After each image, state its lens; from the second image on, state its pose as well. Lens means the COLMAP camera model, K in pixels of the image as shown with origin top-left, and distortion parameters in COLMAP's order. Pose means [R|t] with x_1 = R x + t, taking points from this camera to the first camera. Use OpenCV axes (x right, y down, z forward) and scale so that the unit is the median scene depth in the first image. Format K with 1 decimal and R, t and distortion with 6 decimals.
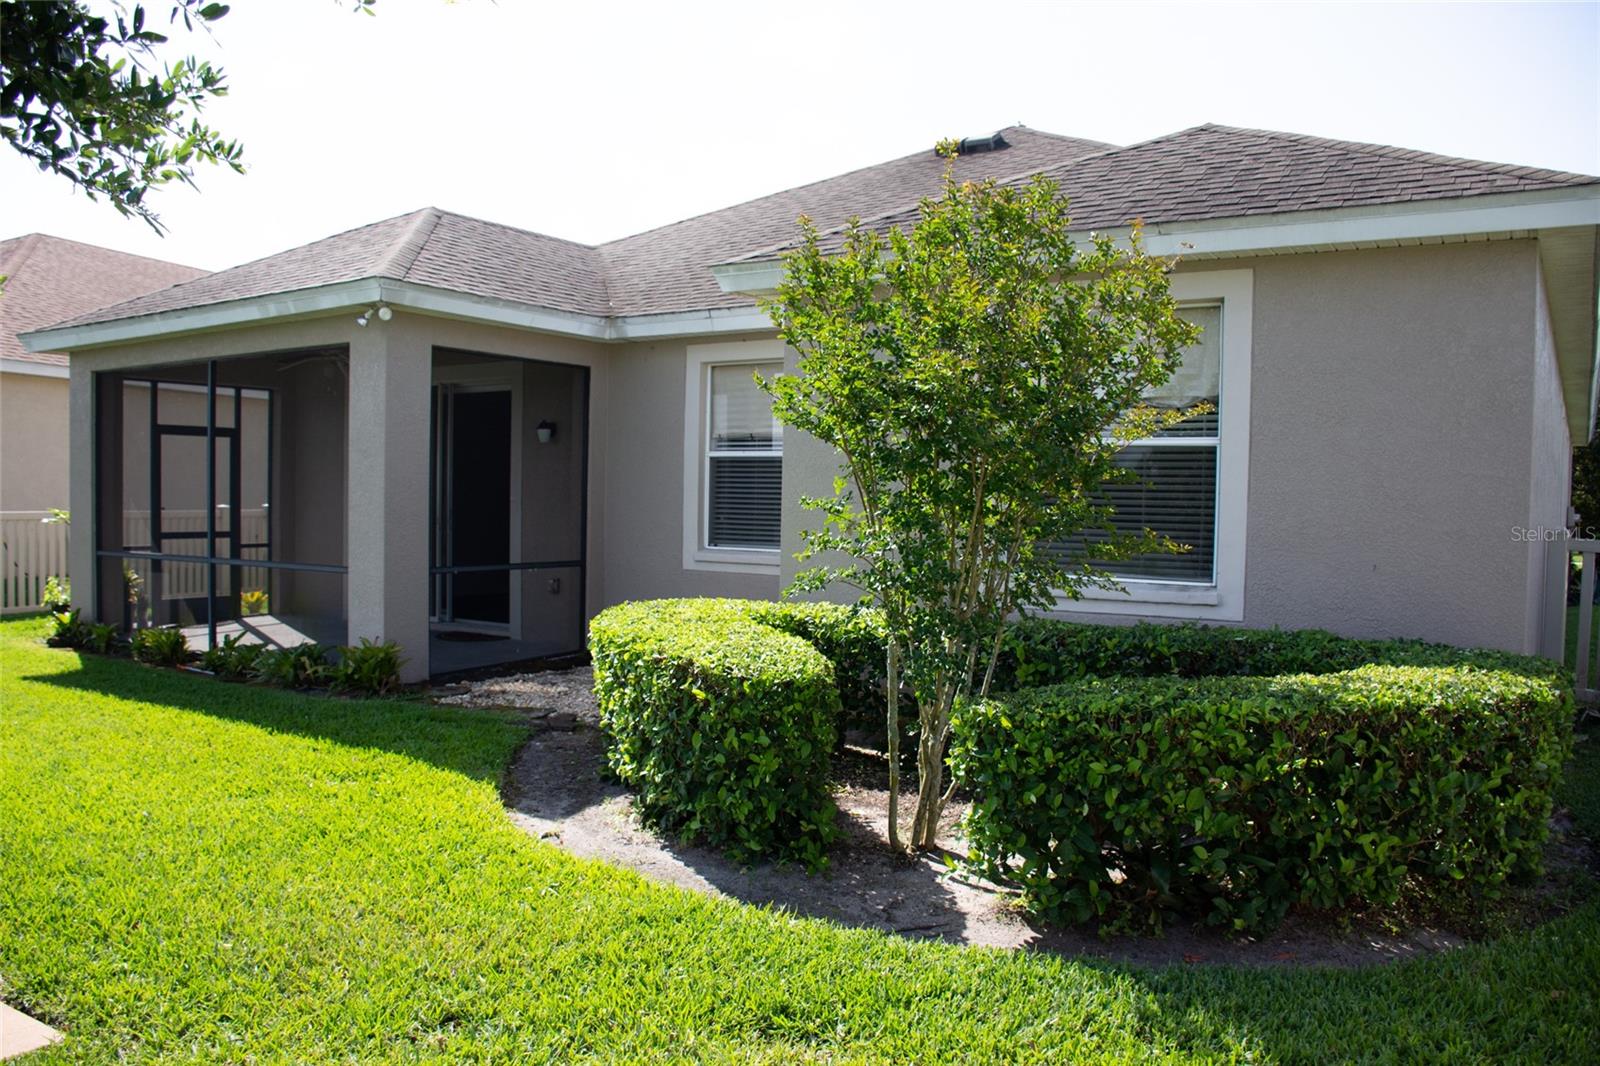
lens RADIAL K [[1264.8, 0, 800.0], [0, 1264.8, 533.0], [0, 0, 1]] dist [-0.149587, 0.102555]
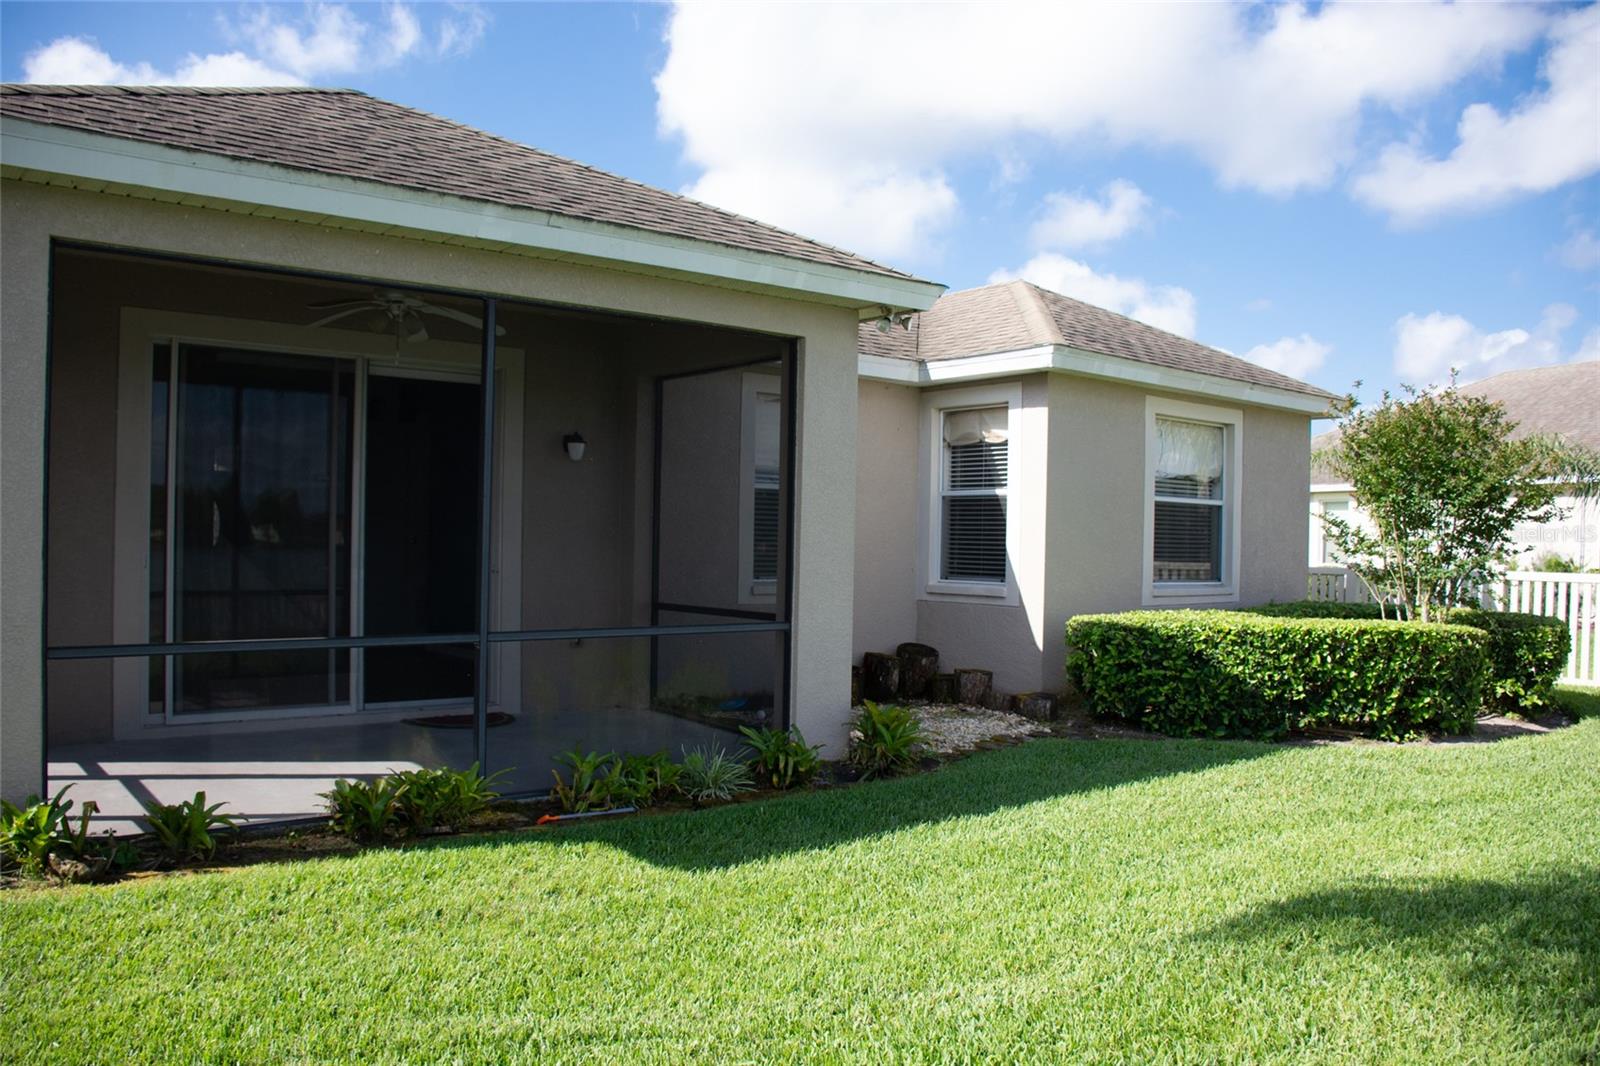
lens RADIAL K [[1264.8, 0, 800.0], [0, 1264.8, 533.0], [0, 0, 1]] dist [-0.149587, 0.102555]
pose [[0.323602, -0.006111, 0.946174, -0.894075], [0.007213, 0.999966, 0.003992, -0.026285], [-0.946166, 0.005533, 0.323635, 0.585082]]
